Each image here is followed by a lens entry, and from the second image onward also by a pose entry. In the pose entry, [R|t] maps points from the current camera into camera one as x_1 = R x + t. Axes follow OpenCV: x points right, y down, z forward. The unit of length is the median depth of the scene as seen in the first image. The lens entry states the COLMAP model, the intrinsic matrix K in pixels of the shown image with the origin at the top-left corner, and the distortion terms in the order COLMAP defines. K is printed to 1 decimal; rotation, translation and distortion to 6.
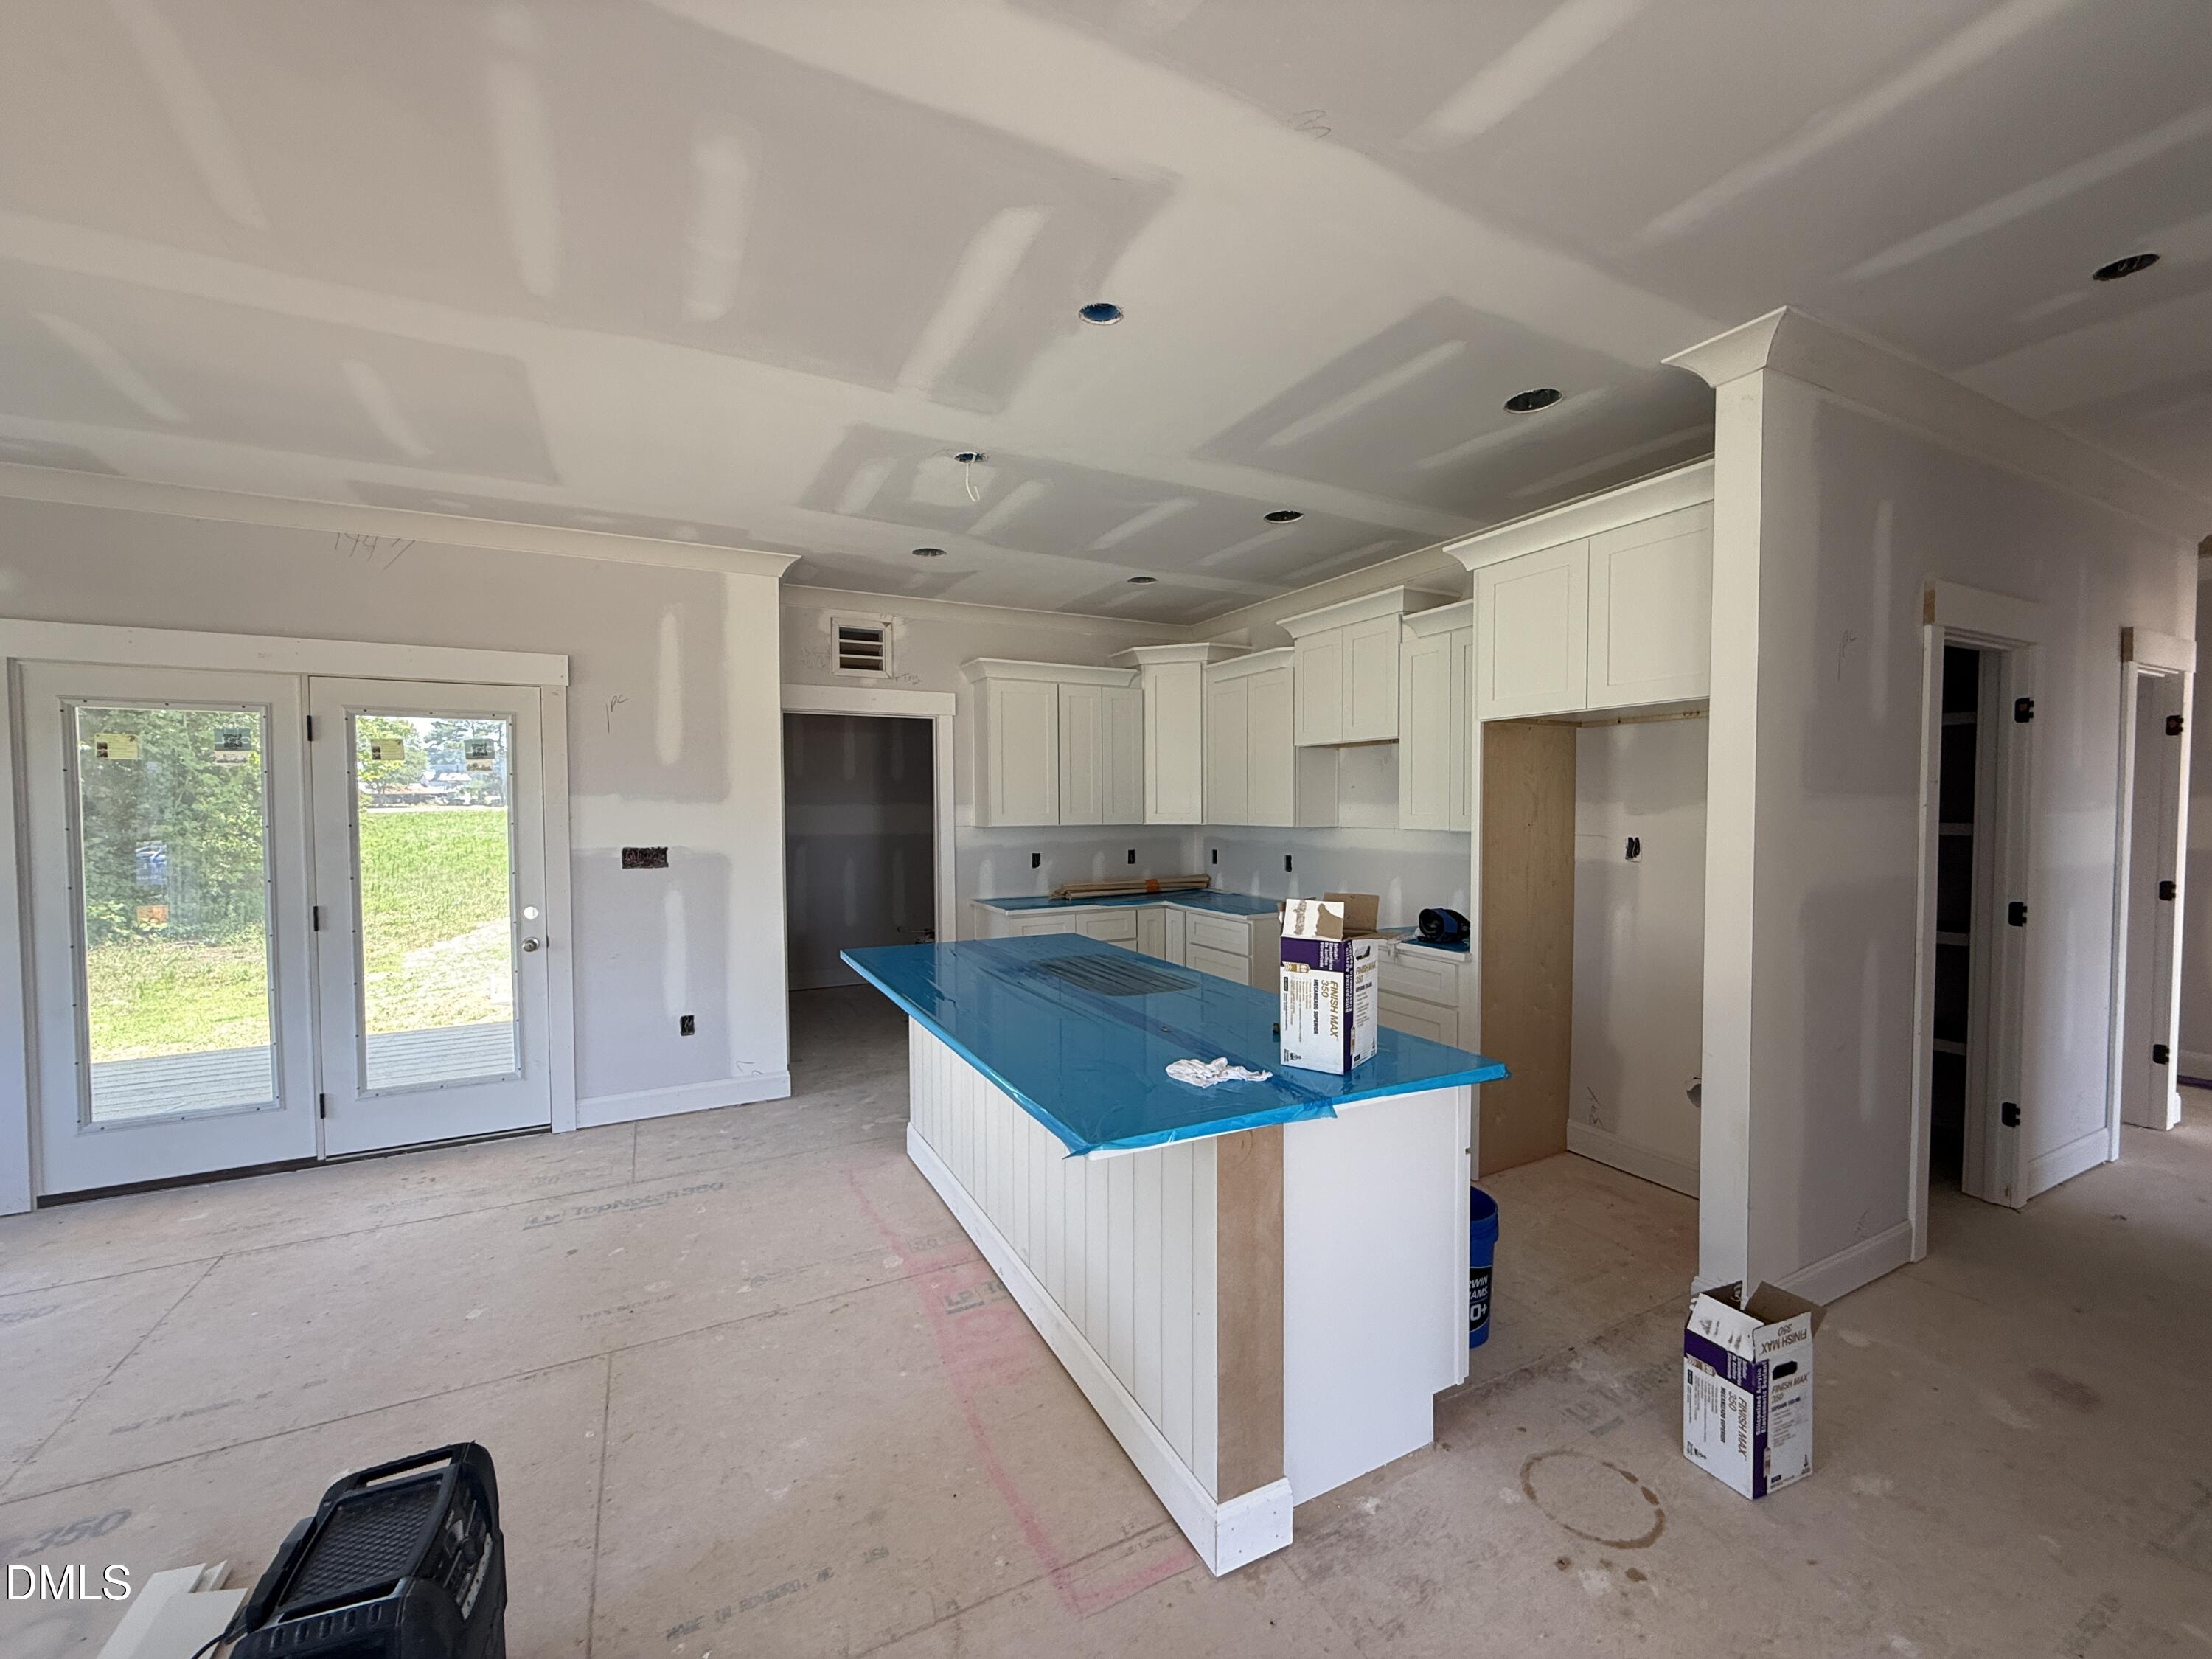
lens RADIAL K [[892.7, 0, 1096.7], [0, 892.7, 822.0], [0, 0, 1]] dist [0.001068, 0.000476]
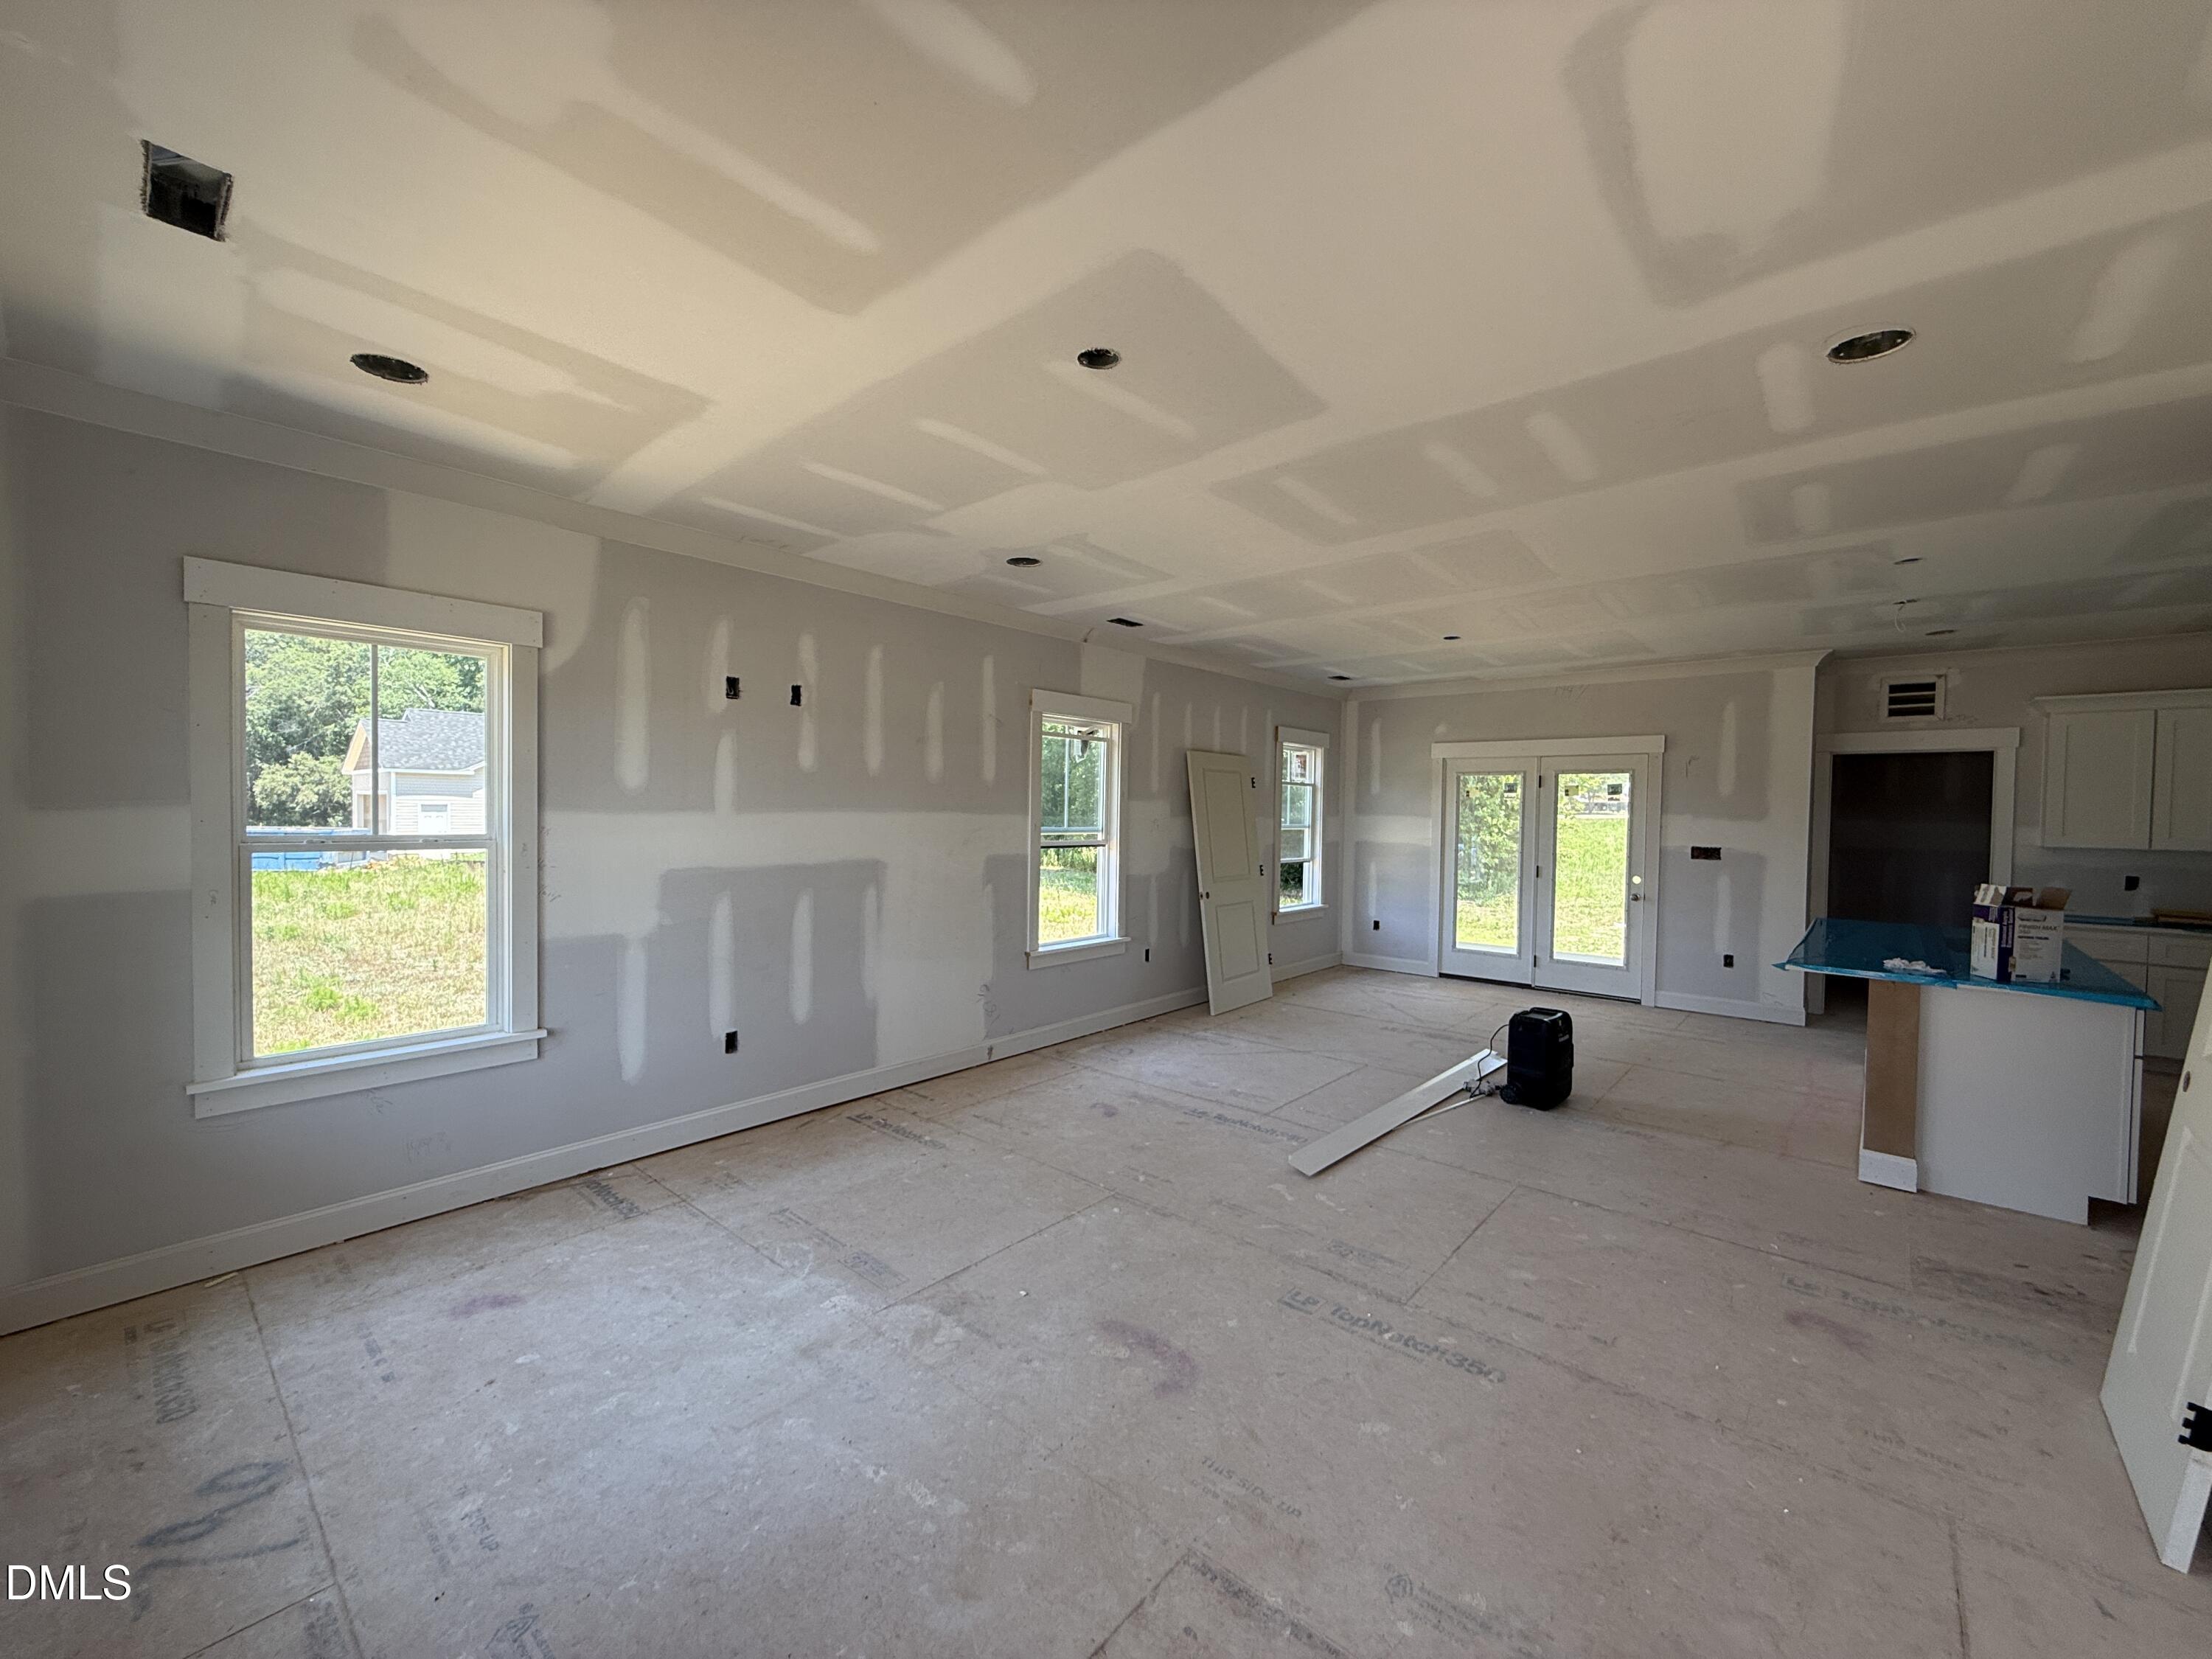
lens RADIAL K [[894.8, 0, 1108.9], [0, 894.8, 855.4], [0, 0, 1]] dist [-0.000200, 0.000216]
pose [[0.390435, 0.058631, -0.918762, 0.576388], [-0.032732, 0.998223, 0.049792, -0.001916], [0.920049, 0.010633, 0.391660, -0.652618]]
